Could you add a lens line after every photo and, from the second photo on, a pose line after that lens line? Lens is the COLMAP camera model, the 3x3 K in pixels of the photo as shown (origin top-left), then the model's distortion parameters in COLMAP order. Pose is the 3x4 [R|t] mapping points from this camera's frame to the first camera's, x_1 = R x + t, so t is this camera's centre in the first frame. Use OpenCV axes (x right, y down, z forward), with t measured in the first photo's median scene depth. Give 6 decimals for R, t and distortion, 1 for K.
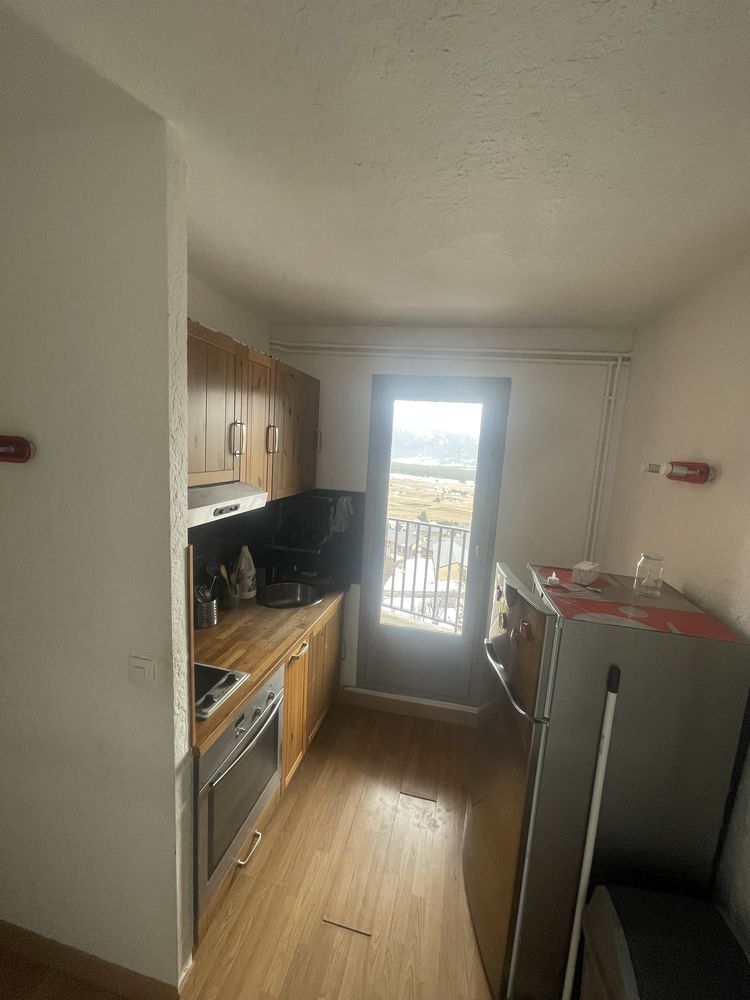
lens RADIAL K [[406.0, 0, 379.9], [0, 406.0, 501.8], [0, 0, 1]] dist [-0.003227, -0.000806]
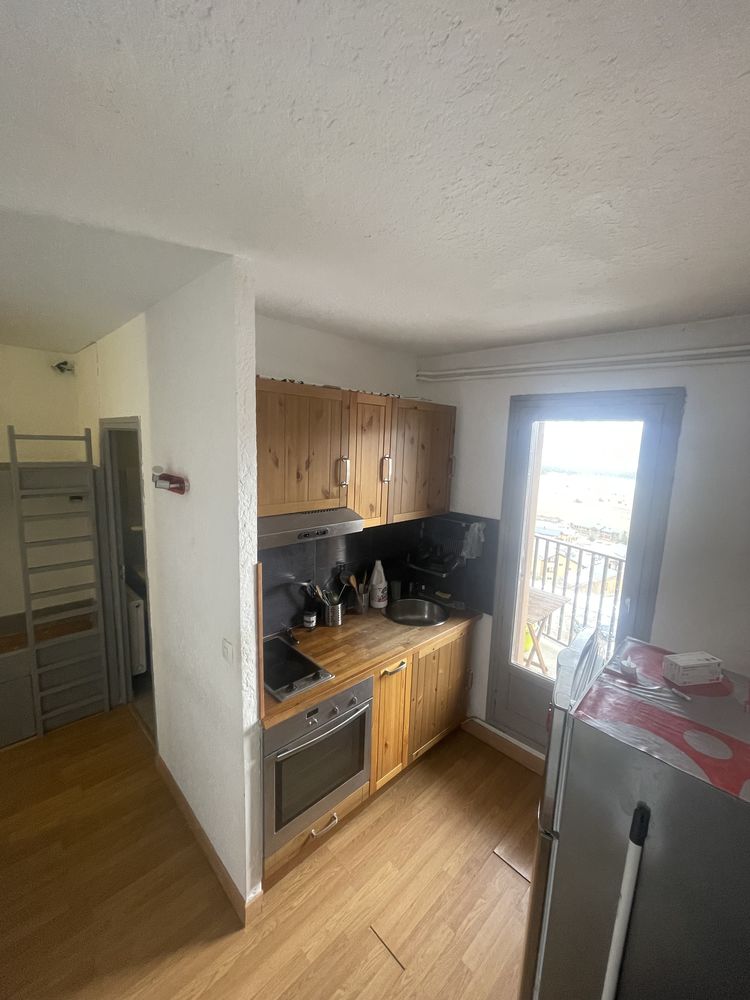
lens RADIAL K [[406.0, 0, 379.6], [0, 406.0, 500.7], [0, 0, 1]] dist [-0.003227, -0.000806]
pose [[0.838638, 0.054362, -0.541969, 0.301041], [-0.063521, 0.997979, 0.001809, -0.064991], [0.540972, 0.032909, 0.840396, 0.063219]]
